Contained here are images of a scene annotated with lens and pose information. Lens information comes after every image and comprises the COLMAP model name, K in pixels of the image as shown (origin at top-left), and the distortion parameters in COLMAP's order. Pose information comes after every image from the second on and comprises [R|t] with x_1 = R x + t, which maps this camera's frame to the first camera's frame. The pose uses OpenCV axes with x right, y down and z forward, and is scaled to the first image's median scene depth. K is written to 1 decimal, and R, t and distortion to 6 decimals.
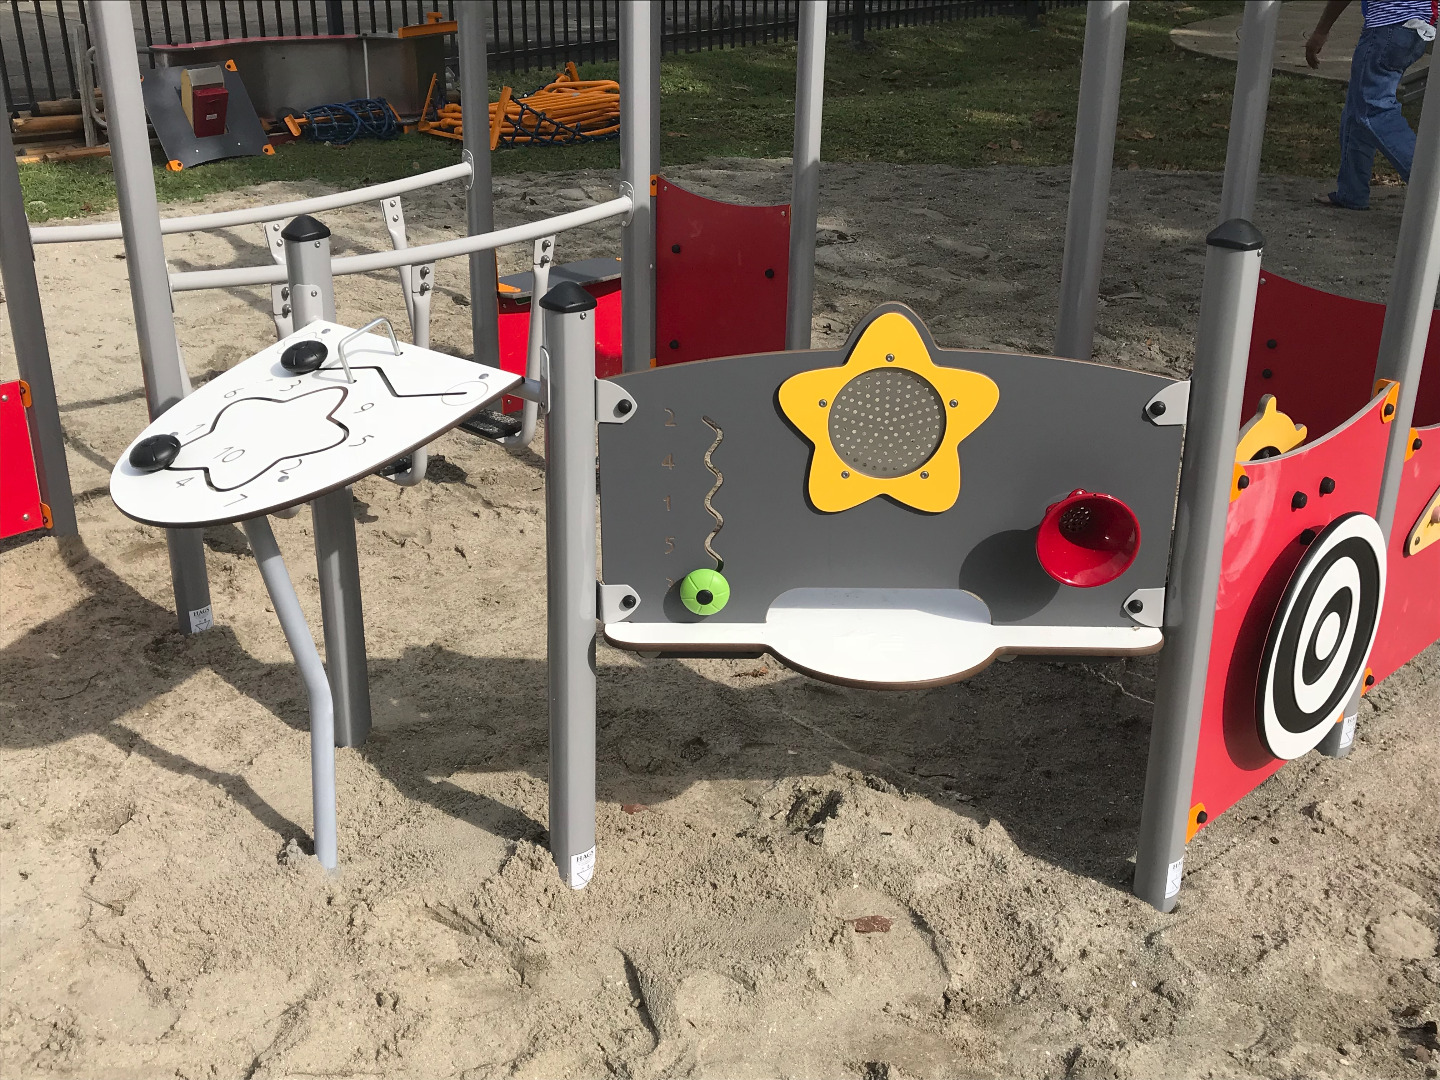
lens RADIAL K [[1564.1, 0, 720.0], [0, 1564.1, 540.0], [0, 0, 1]] dist [0.006125, 0.004441]
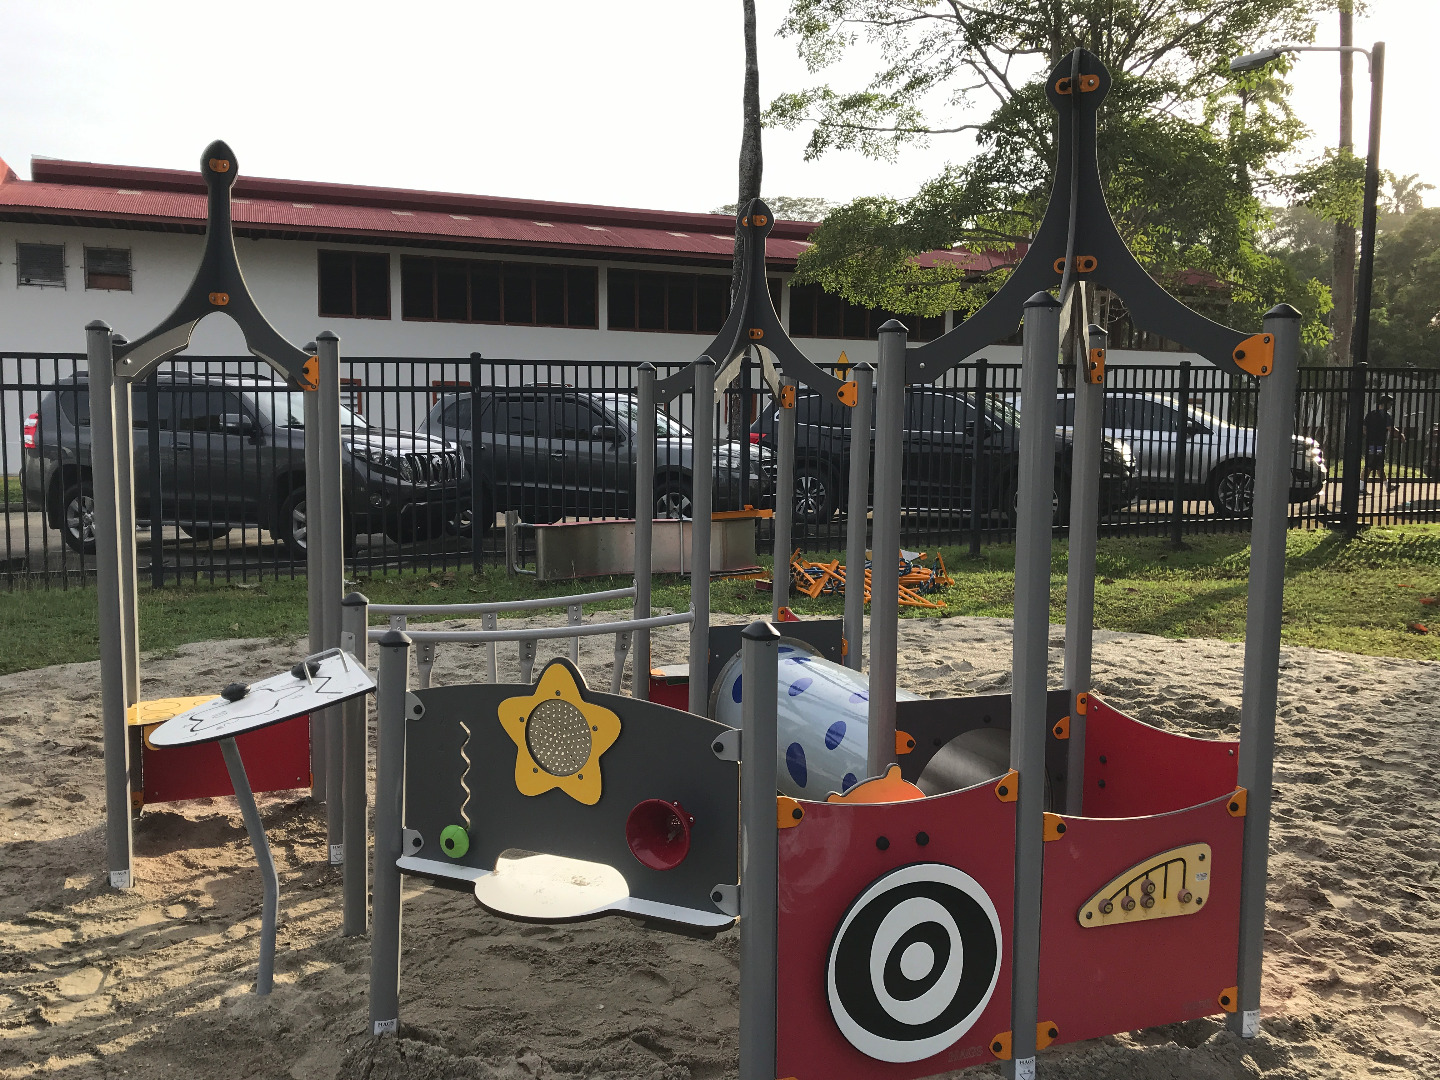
lens RADIAL K [[1294.0, 0, 720.0], [0, 1294.0, 540.0], [0, 0, 1]] dist [0.003538, -0.000016]
pose [[0.921095, 0.053785, -0.385605, 0.701333], [-0.164680, 0.951275, -0.260686, 0.041369], [0.352796, 0.303618, 0.885071, -0.089876]]
